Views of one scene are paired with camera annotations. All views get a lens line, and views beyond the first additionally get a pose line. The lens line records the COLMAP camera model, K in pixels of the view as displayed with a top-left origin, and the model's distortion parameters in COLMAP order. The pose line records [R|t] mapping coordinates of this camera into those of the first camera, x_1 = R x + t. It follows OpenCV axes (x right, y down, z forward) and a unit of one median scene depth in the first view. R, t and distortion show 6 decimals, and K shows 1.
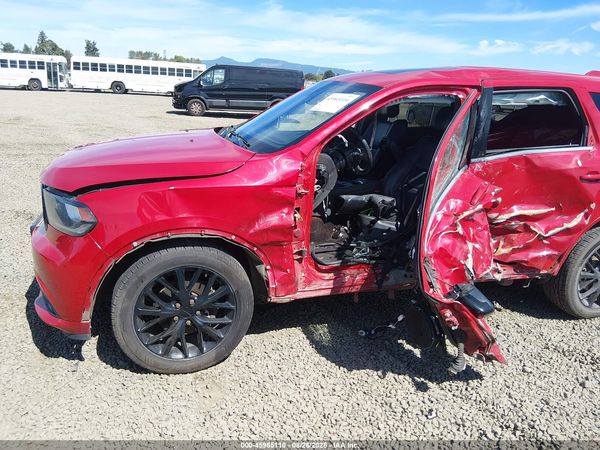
lens RADIAL K [[450.9, 0, 301.7], [0, 450.9, 222.9], [0, 0, 1]] dist [0.099216, -0.173576]
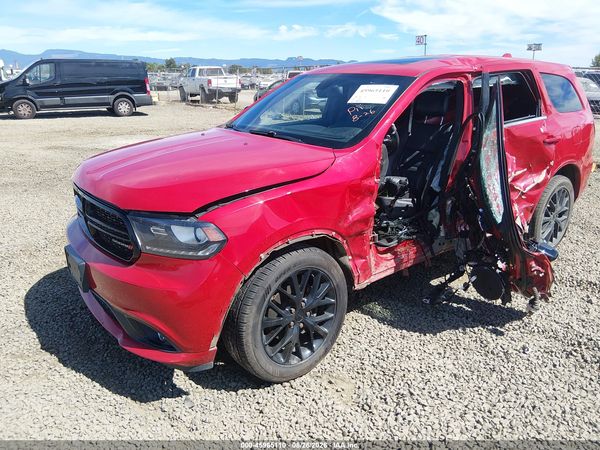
lens RADIAL K [[450.9, 0, 301.7], [0, 450.9, 222.9], [0, 0, 1]] dist [0.099216, -0.173576]
pose [[0.925955, -0.160059, 0.342036, -0.450738], [0.151164, 0.987103, 0.052696, -0.044690], [-0.346059, 0.002910, 0.938208, 0.058243]]
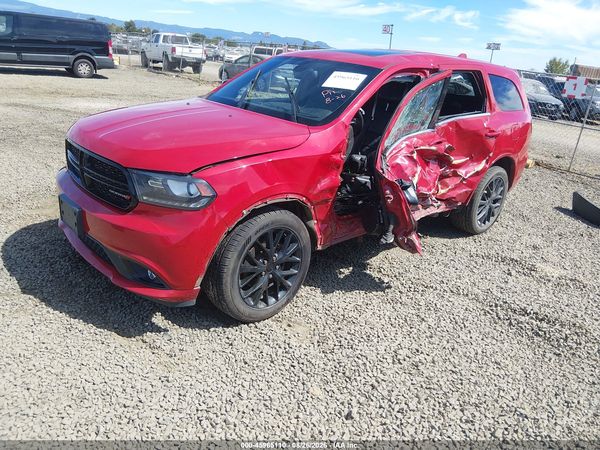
lens RADIAL K [[450.9, 0, 301.7], [0, 450.9, 222.9], [0, 0, 1]] dist [0.099216, -0.173576]
pose [[0.896998, -0.119368, 0.425612, -0.536770], [0.081455, 0.990996, 0.106266, -0.025246], [-0.434464, -0.060652, 0.898645, -0.052589]]
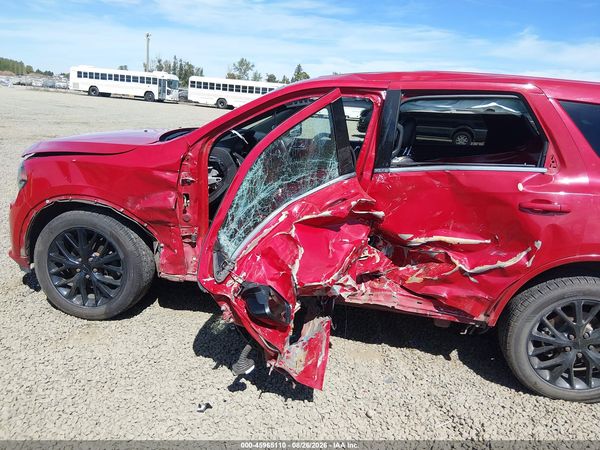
lens RADIAL K [[450.9, 0, 301.7], [0, 450.9, 222.9], [0, 0, 1]] dist [0.099216, -0.173576]
pose [[0.884658, 0.141000, -0.444409, 0.619386], [-0.167733, 0.985605, -0.021187, 0.010070], [0.435025, 0.093285, 0.895573, 0.131805]]
